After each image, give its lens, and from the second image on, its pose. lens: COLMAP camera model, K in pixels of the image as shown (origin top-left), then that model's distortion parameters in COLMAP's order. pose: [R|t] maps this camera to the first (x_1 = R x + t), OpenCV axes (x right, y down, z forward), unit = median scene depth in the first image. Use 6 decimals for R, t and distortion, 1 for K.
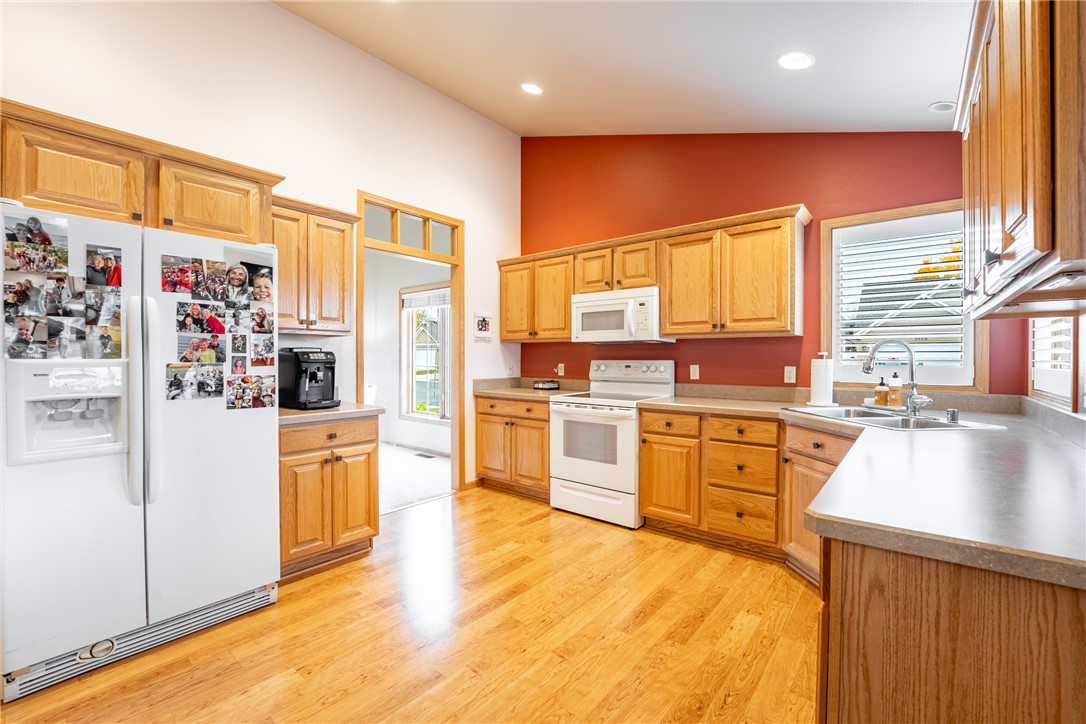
lens RADIAL K [[457.2, 0, 543.0], [0, 457.2, 362.0], [0, 0, 1]] dist [-0.018322, -0.000038]
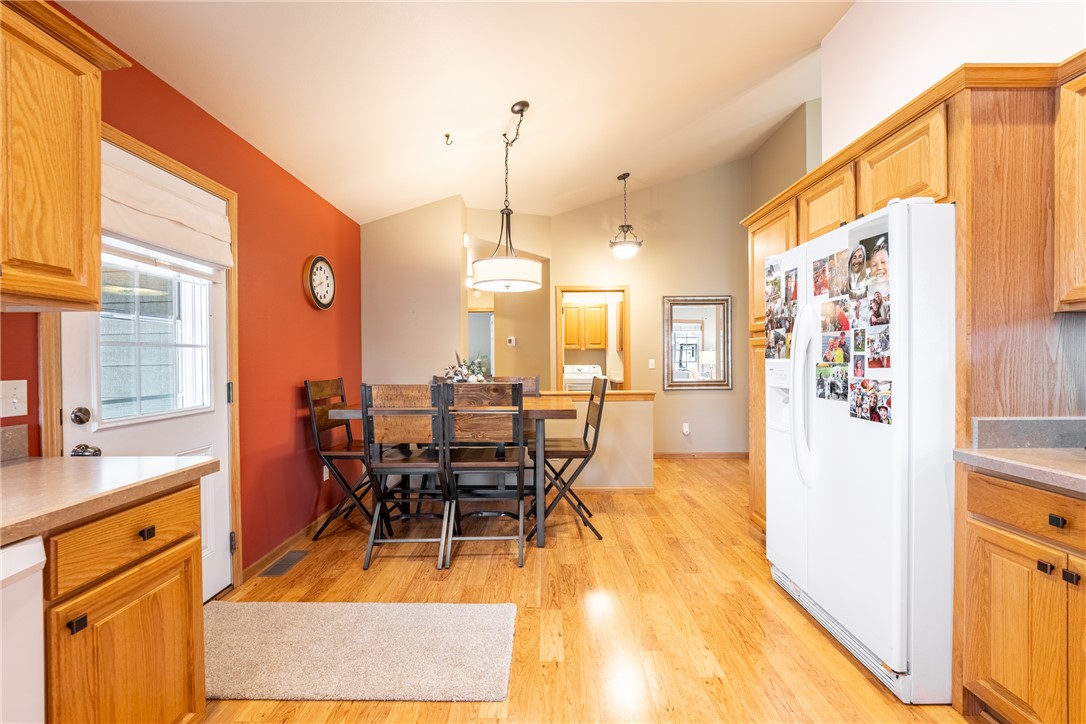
lens RADIAL K [[446.8, 0, 543.0], [0, 446.8, 362.0], [0, 0, 1]] dist [-0.002956, 0.000172]
pose [[-0.775487, 0.008334, -0.631309, 0.300617], [0.001794, 0.999938, 0.010997, -0.010524], [0.631361, 0.007395, -0.775454, 1.274468]]
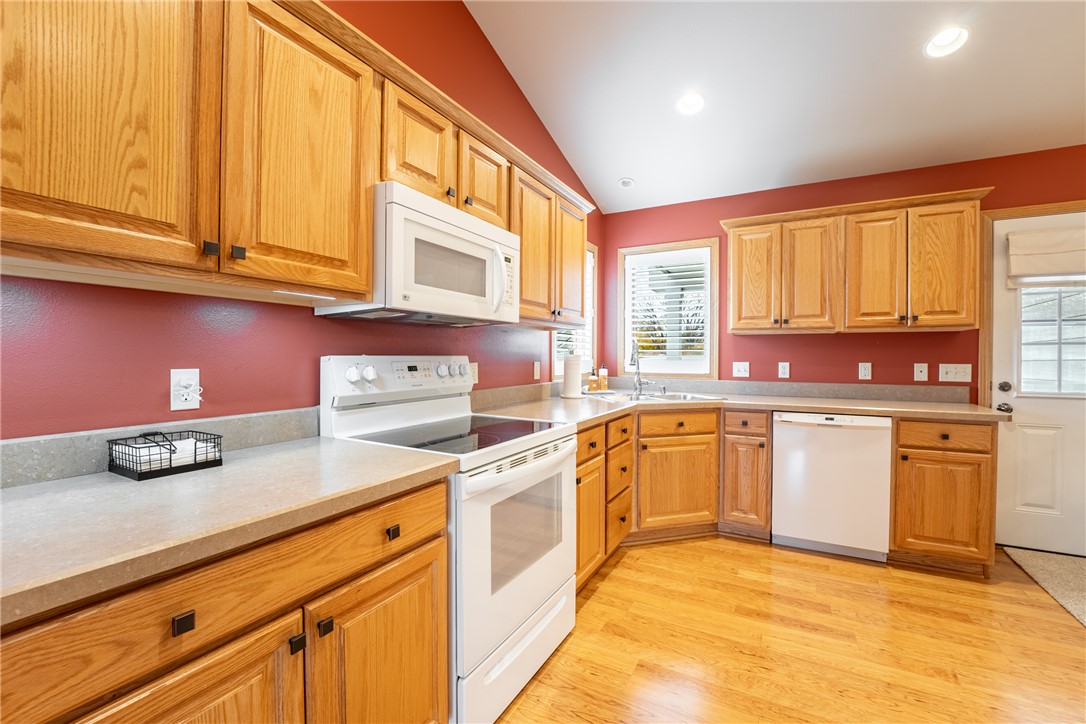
lens RADIAL K [[457.2, 0, 543.0], [0, 457.2, 362.0], [0, 0, 1]] dist [-0.018322, -0.000038]
pose [[-0.192109, -0.018085, 0.981207, -0.608210], [0.001749, 0.999822, 0.018770, -0.011668], [-0.981372, 0.005322, -0.192044, 1.783398]]
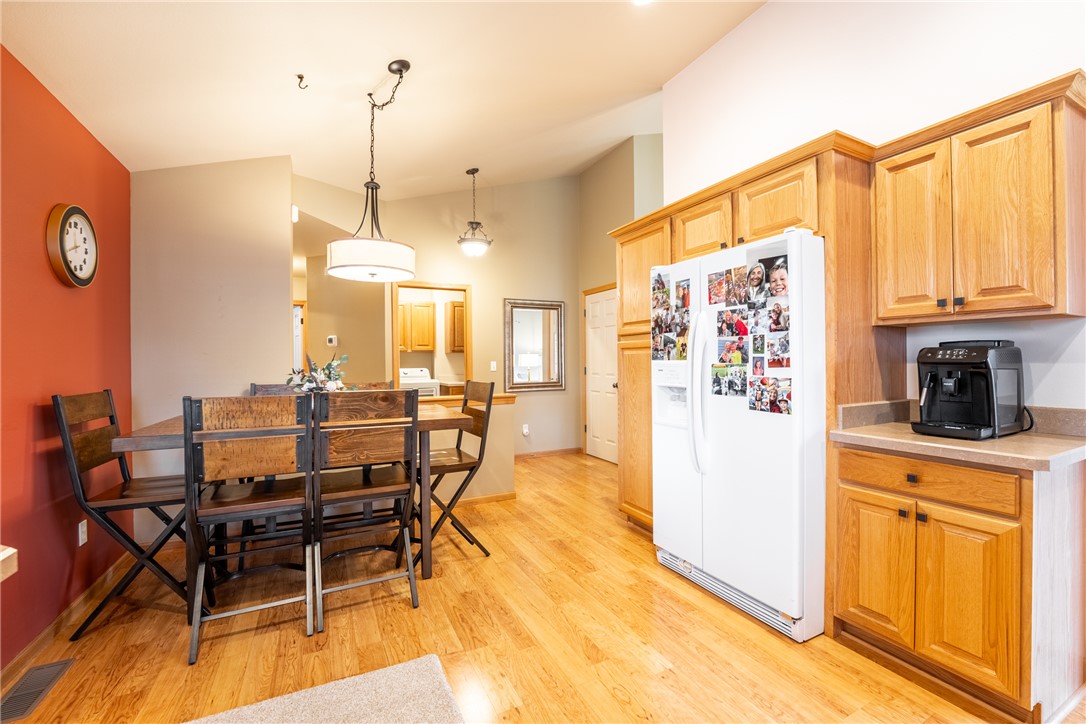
lens RADIAL K [[449.7, 0, 543.0], [0, 449.7, 362.0], [0, 0, 1]] dist [-0.016951, 0.000295]
pose [[-0.408700, 0.005794, -0.912651, 0.403050], [0.002144, 0.999983, 0.005388, -0.008047], [0.912666, 0.000245, -0.408705, 0.974657]]
